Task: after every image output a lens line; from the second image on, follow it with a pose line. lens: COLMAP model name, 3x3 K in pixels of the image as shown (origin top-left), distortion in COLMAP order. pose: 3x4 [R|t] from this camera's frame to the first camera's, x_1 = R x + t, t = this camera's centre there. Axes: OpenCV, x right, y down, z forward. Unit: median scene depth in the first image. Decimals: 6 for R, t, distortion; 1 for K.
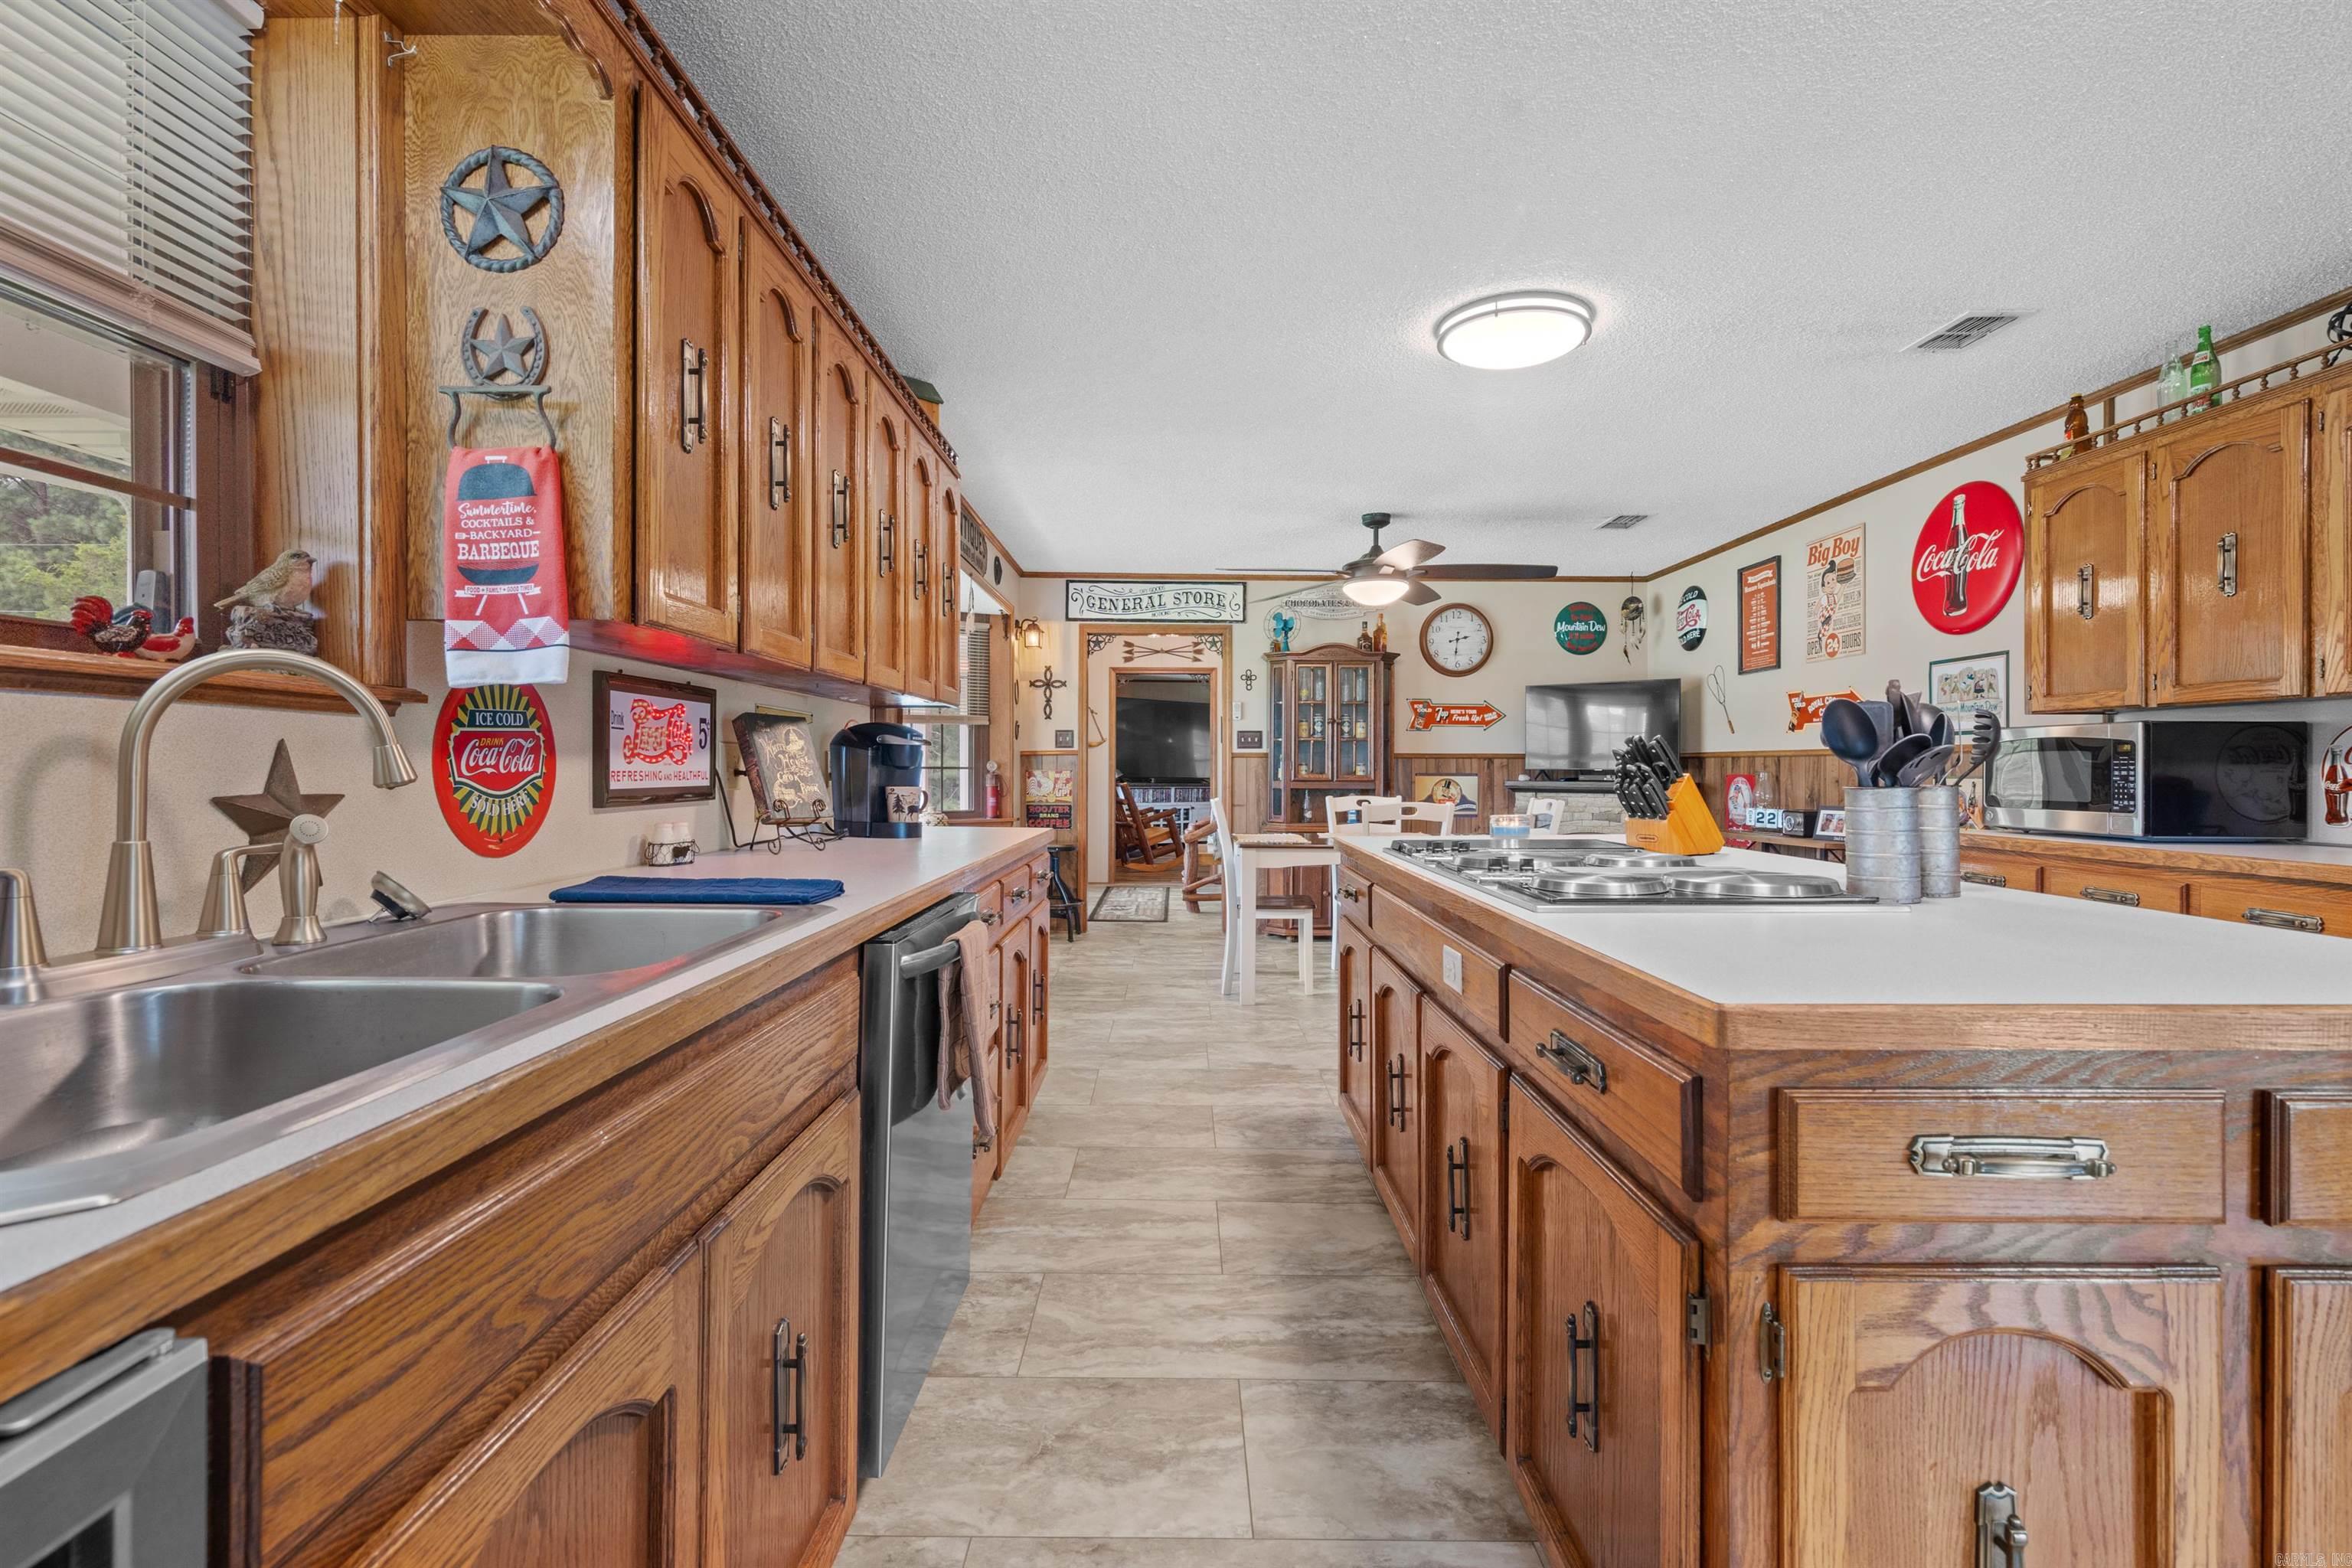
lens RADIAL K [[1082.7, 0, 1174.3], [0, 1082.7, 764.3], [0, 0, 1]] dist [-0.002140, 0.000089]
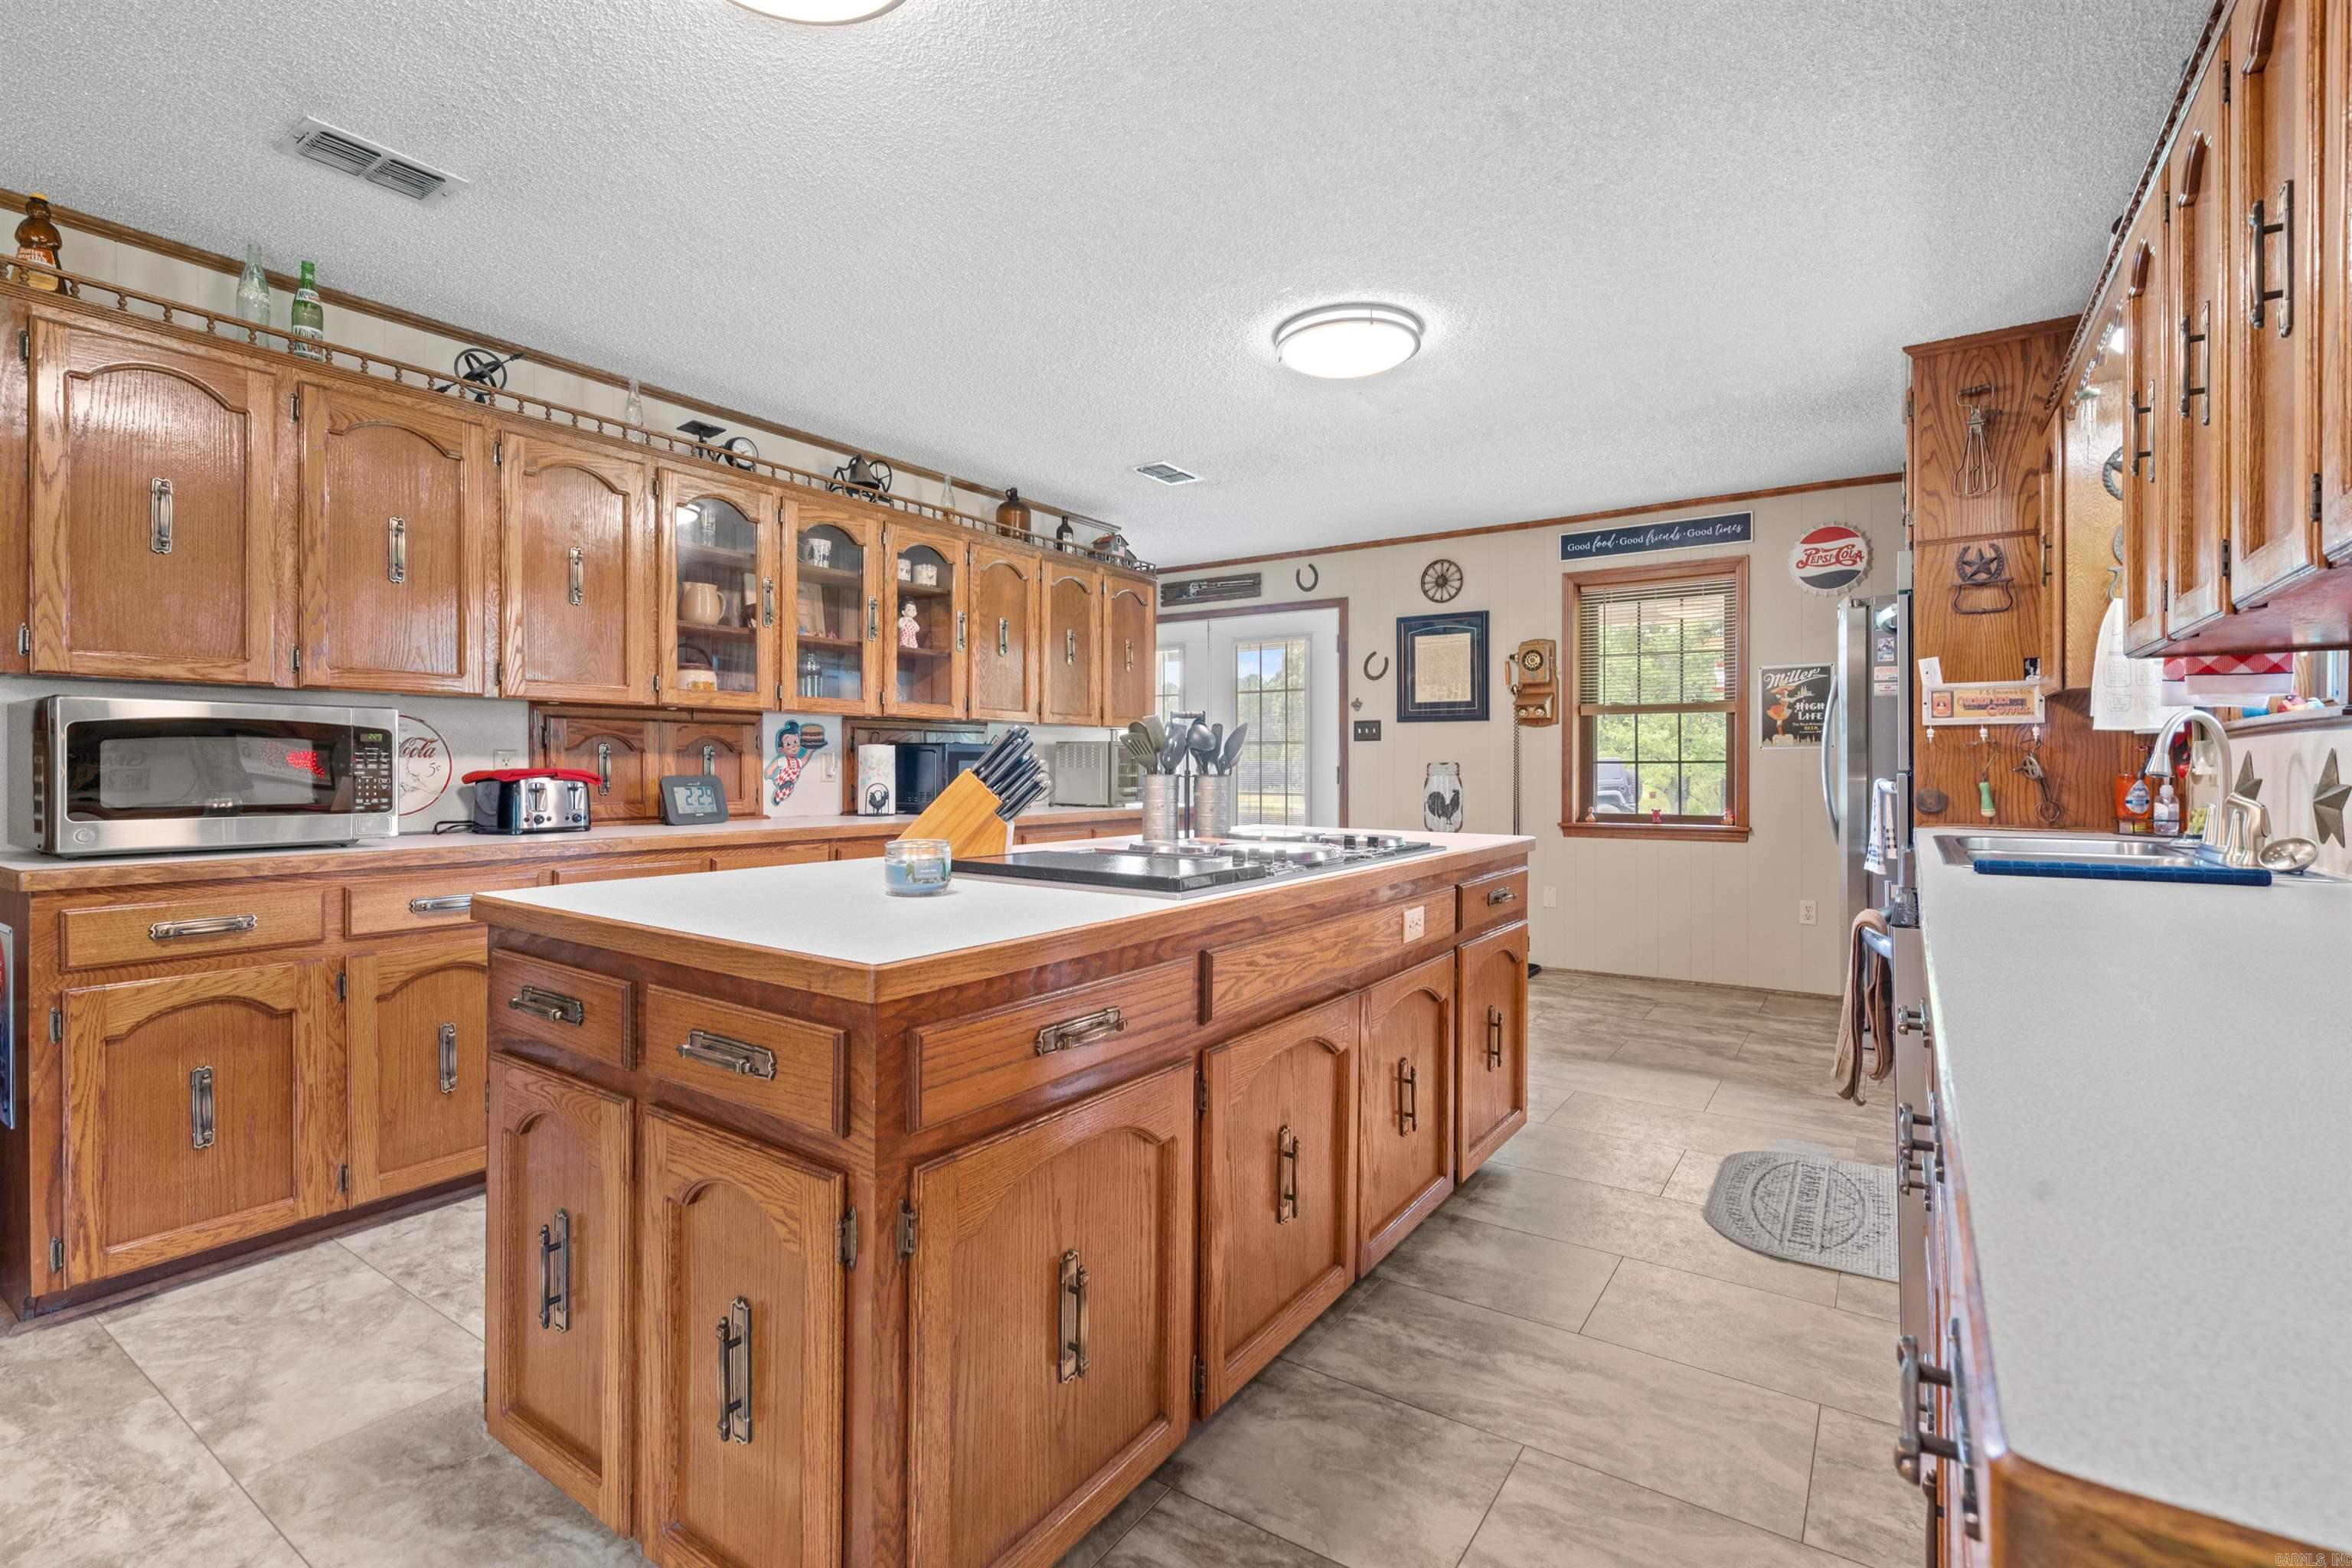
lens RADIAL K [[1066.7, 0, 1171.0], [0, 1066.7, 773.5], [0, 0, 1]] dist [-0.001321, 0.000716]
pose [[-0.829032, -0.007999, 0.559144, -0.074283], [-0.005143, 0.999964, 0.006681, 0.002500], [-0.559178, 0.002663, -0.829043, 0.803593]]
